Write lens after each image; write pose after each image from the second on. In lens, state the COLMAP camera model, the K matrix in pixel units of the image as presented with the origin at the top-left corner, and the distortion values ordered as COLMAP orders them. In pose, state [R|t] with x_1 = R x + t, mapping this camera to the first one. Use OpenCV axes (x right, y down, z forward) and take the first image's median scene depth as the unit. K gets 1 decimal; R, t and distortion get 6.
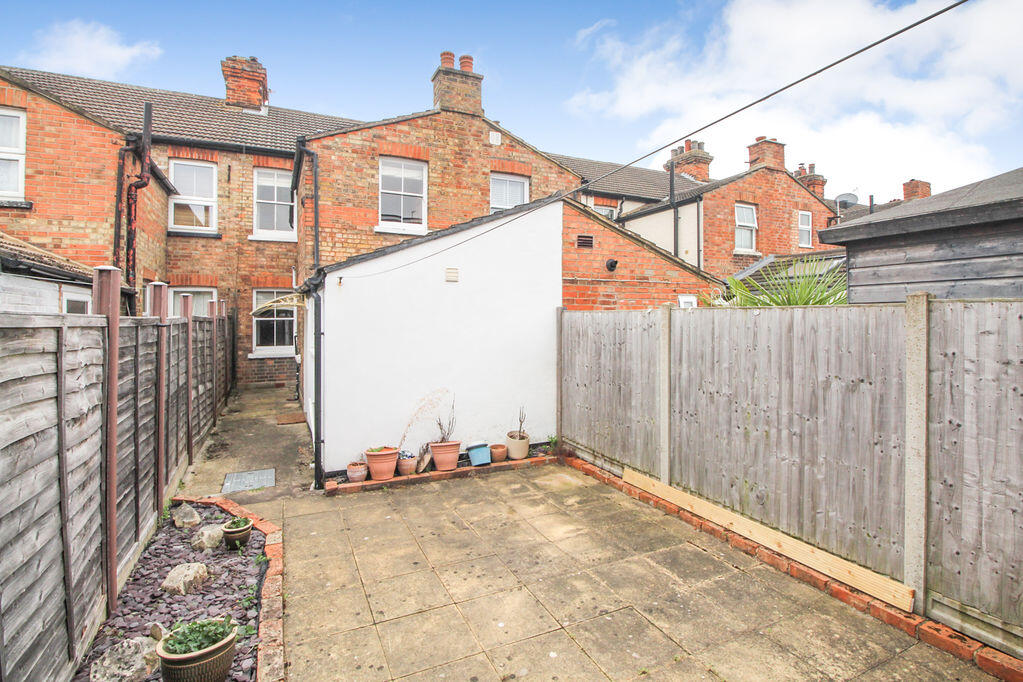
lens RADIAL K [[485.5, 0, 508.2], [0, 485.5, 326.4], [0, 0, 1]] dist [-0.000776, -0.000596]
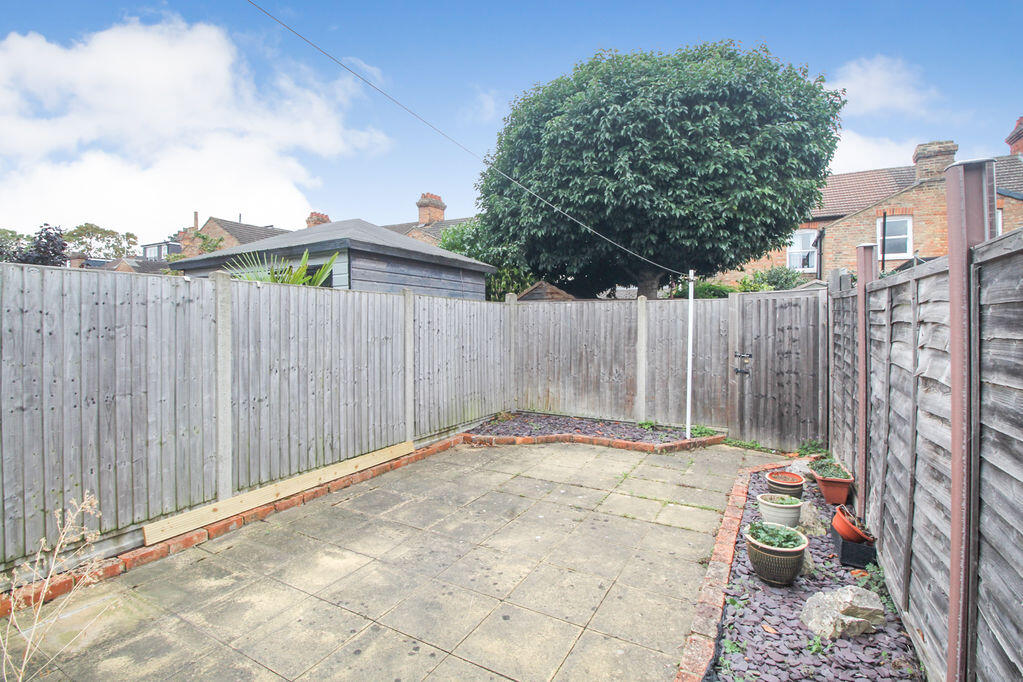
lens RADIAL K [[485.5, 0, 508.2], [0, 485.5, 326.4], [0, 0, 1]] dist [-0.000776, -0.000596]
pose [[-0.582038, -0.002907, 0.813156, -0.717682], [0.010437, 0.999885, 0.011045, 0.043230], [-0.813095, 0.014915, -0.581941, 1.301722]]
